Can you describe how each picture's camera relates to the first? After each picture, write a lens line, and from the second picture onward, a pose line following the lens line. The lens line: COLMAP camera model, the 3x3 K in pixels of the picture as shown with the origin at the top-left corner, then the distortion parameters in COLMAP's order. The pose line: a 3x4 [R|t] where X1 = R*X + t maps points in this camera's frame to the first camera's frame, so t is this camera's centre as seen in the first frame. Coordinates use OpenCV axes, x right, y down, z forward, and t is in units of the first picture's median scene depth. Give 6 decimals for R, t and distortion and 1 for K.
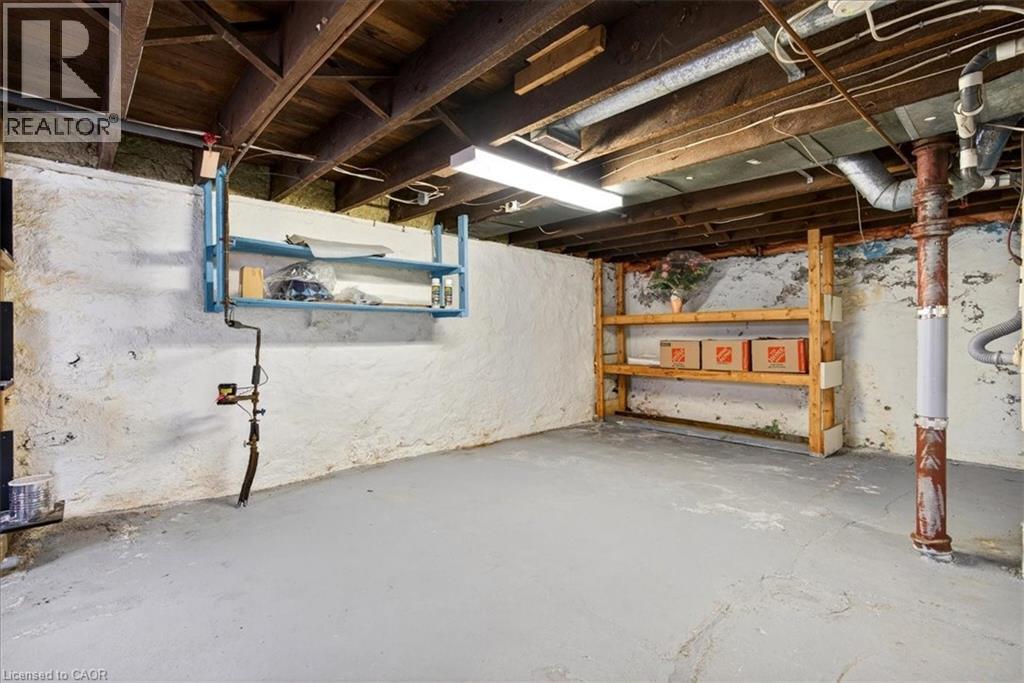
lens RADIAL K [[470.2, 0, 512.1], [0, 470.2, 335.3], [0, 0, 1]] dist [0.000505, 0.000052]
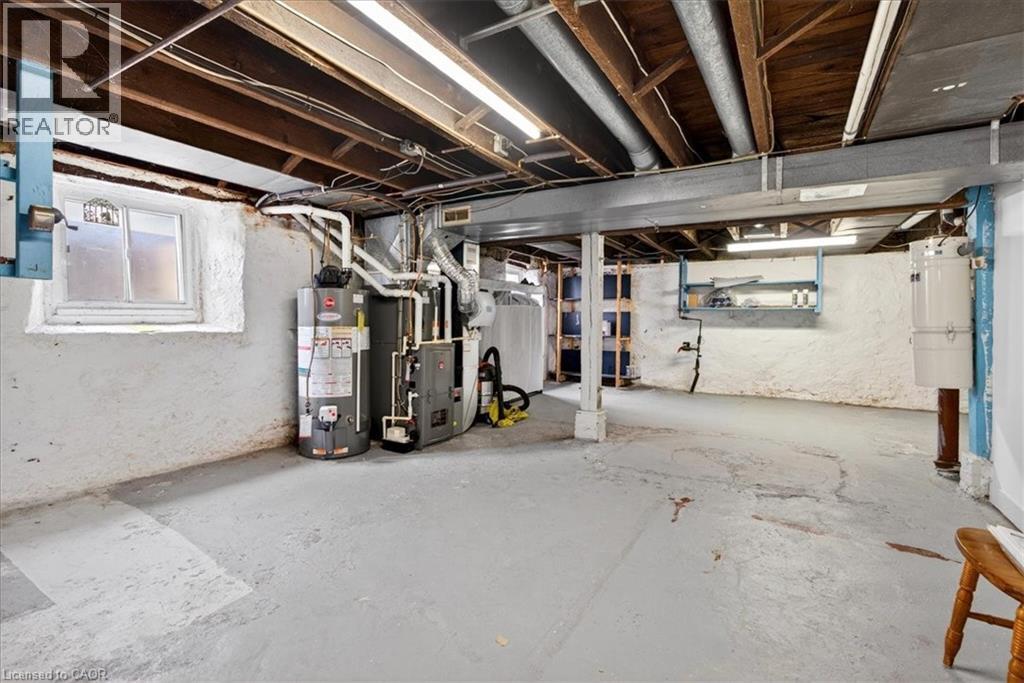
lens RADIAL K [[470.2, 0, 513.1], [0, 470.2, 331.9], [0, 0, 1]] dist [0.000505, 0.000052]
pose [[0.283560, 0.021314, -0.958717, 1.330276], [-0.012222, 0.999752, 0.018611, 0.012139], [0.958876, 0.006440, 0.283751, -0.503213]]
